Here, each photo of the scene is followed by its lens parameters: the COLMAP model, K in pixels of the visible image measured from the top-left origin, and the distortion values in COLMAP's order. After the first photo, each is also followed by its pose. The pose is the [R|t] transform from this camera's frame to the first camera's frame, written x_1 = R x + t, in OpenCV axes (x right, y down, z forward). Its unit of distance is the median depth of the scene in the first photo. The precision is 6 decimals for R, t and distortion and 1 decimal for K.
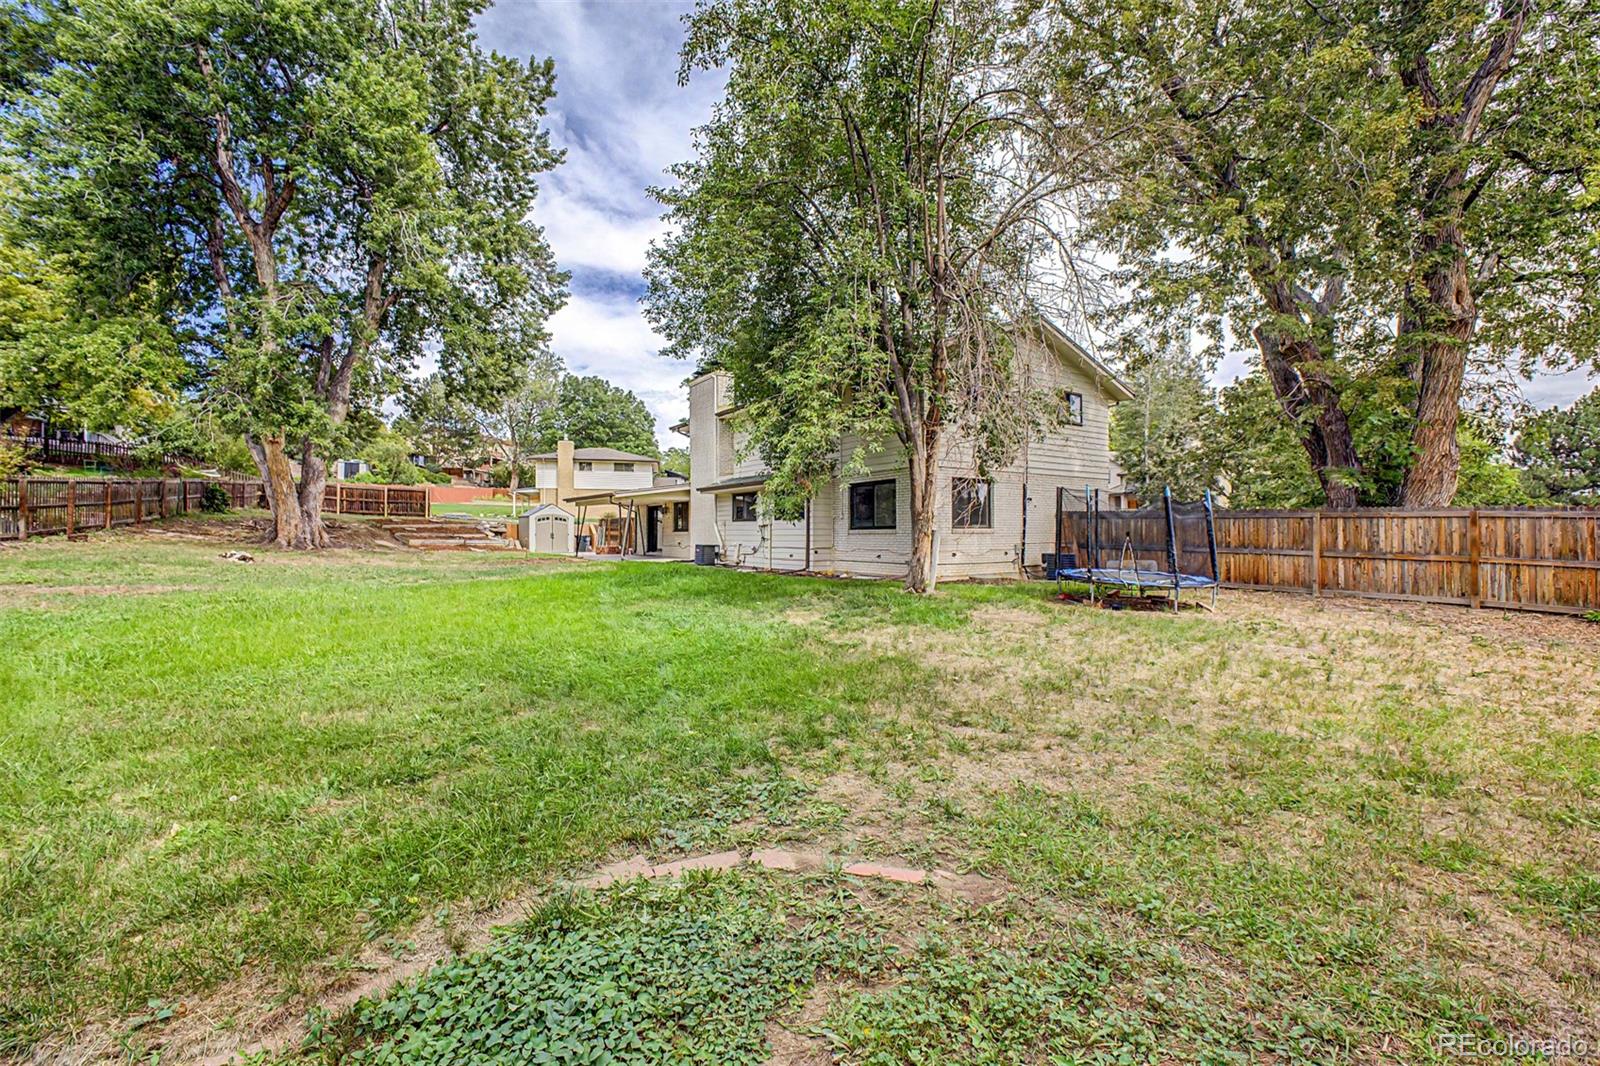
lens RADIAL K [[657.0, 0, 800.0], [0, 657.0, 533.0], [0, 0, 1]] dist [-0.000163, -0.000015]
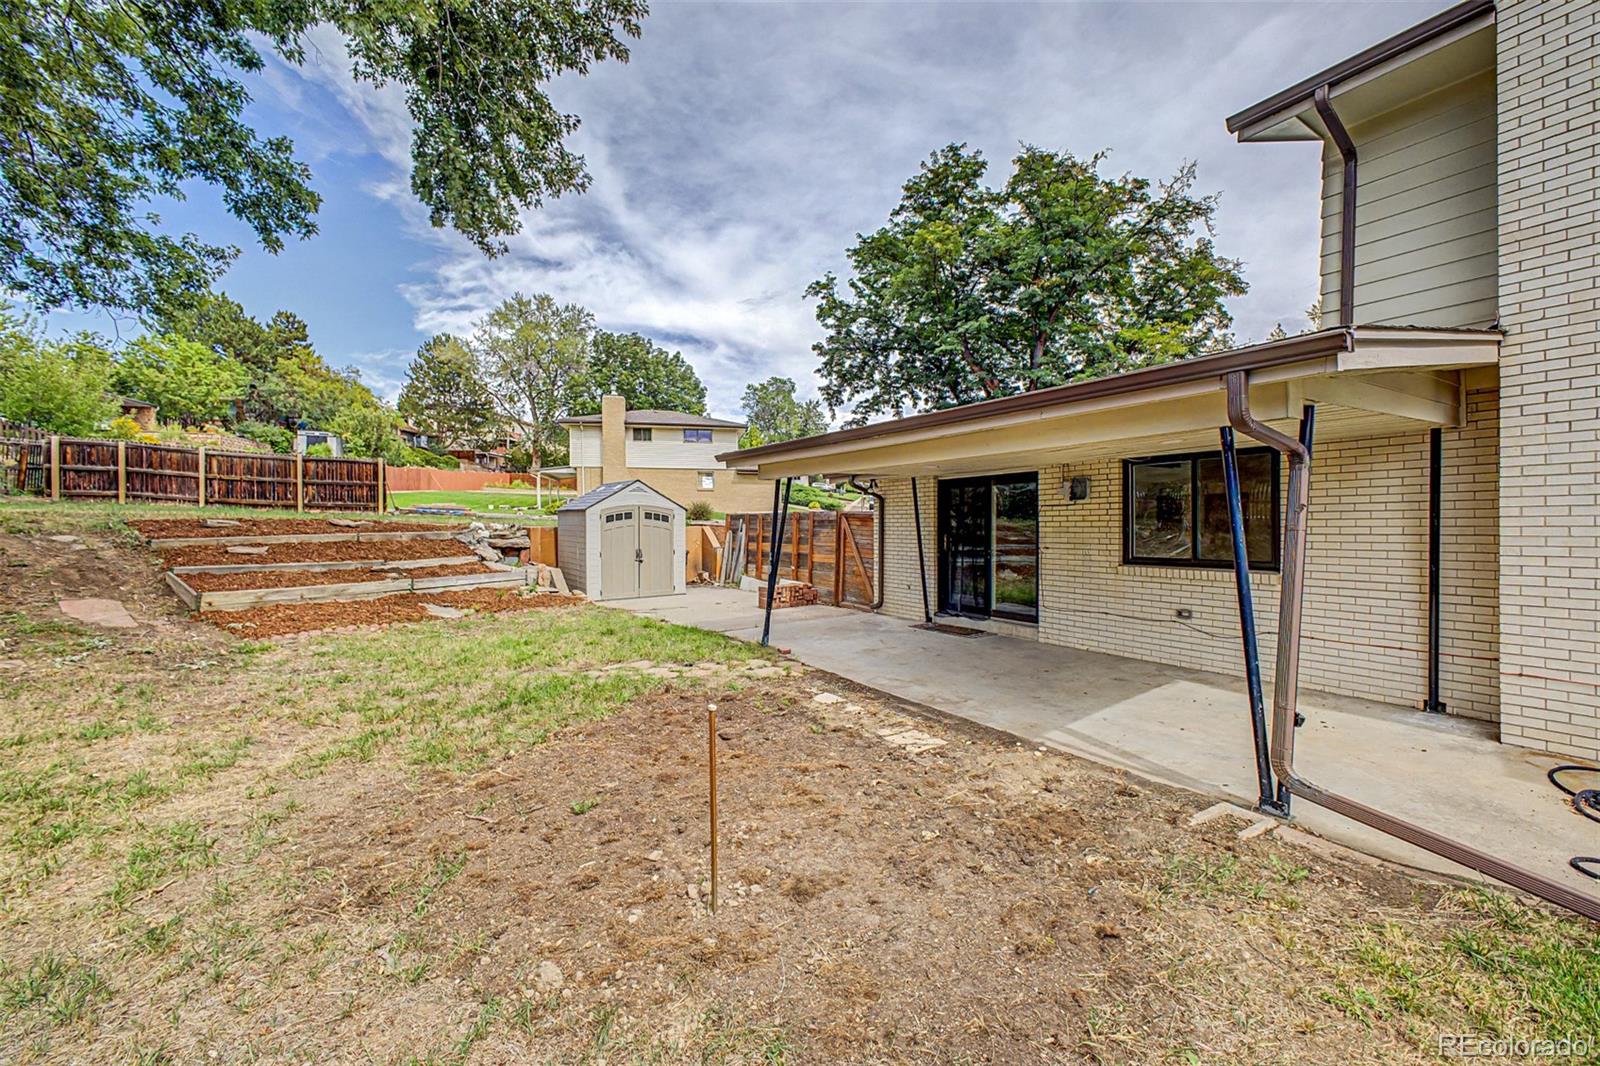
lens RADIAL K [[629.6, 0, 800.0], [0, 629.6, 533.0], [0, 0, 1]] dist [0.000736, 0.000028]
pose [[0.999946, -0.002970, -0.009956, -0.165209], [0.003135, 0.999858, 0.016569, -0.010443], [0.009906, -0.016599, 0.999813, 0.366403]]
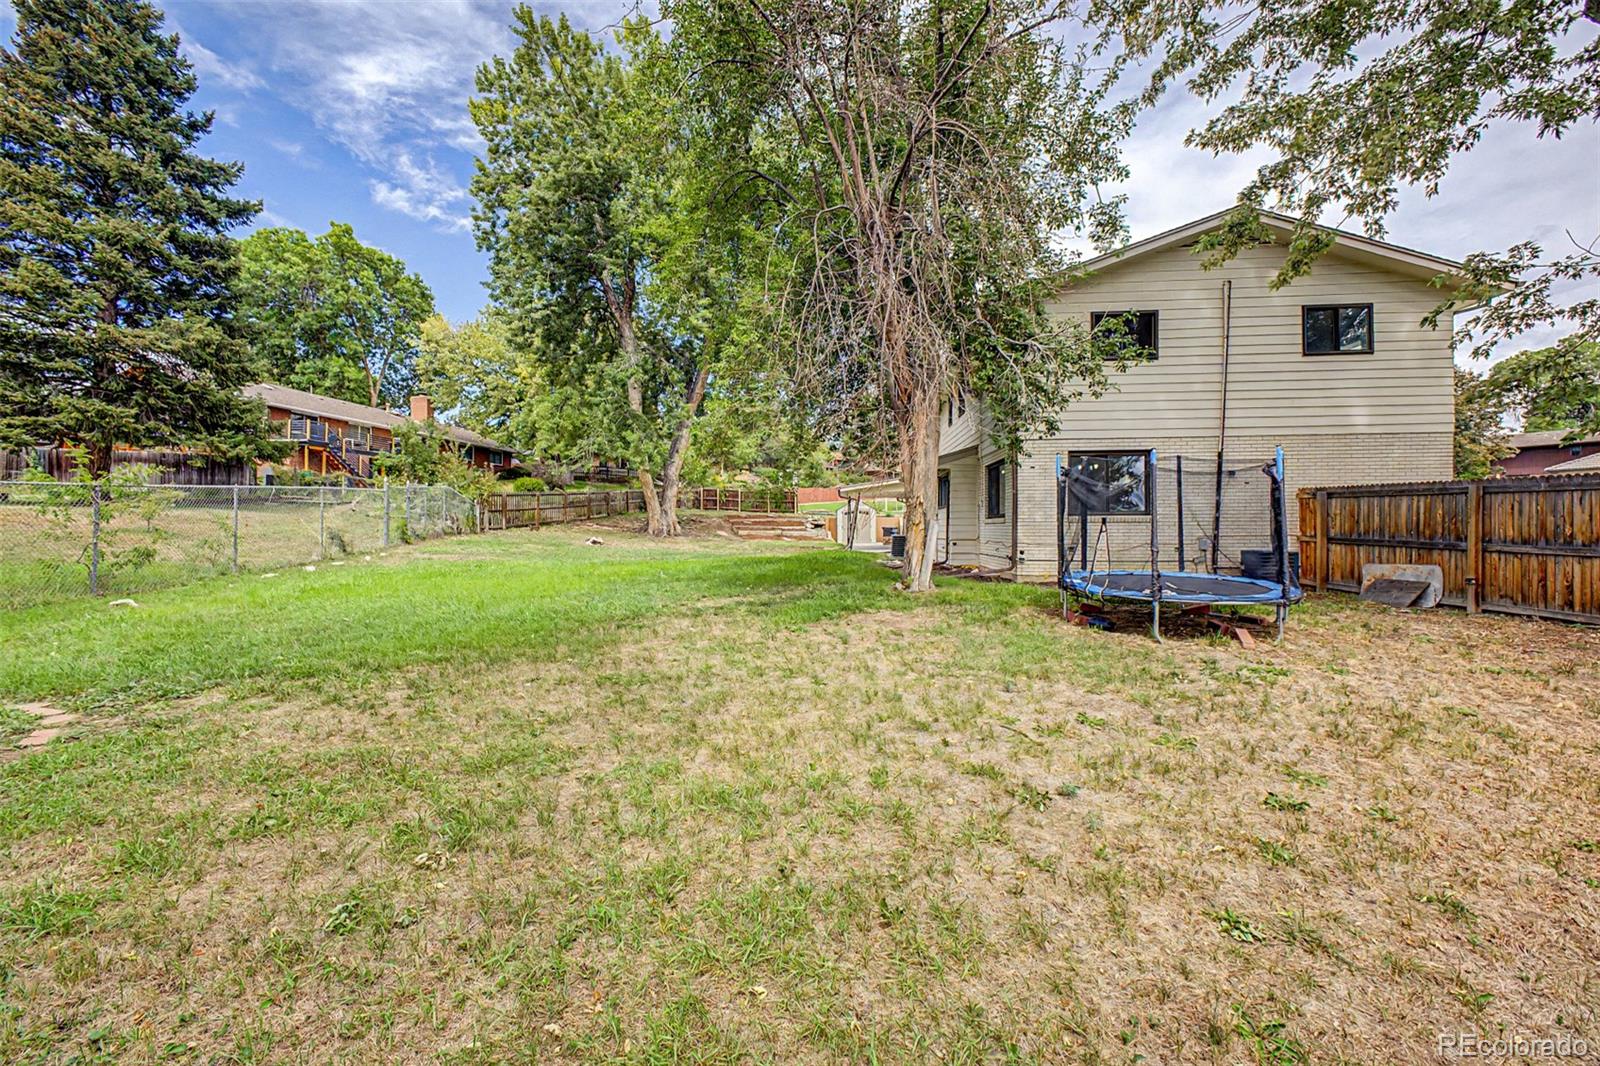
lens RADIAL K [[629.6, 0, 800.0], [0, 629.6, 533.0], [0, 0, 1]] dist [0.000736, 0.000028]
pose [[0.782171, 0.004756, -0.623046, 0.132277], [0.001361, 0.999955, 0.009343, 0.001763], [0.623062, -0.008156, 0.782130, 0.059792]]
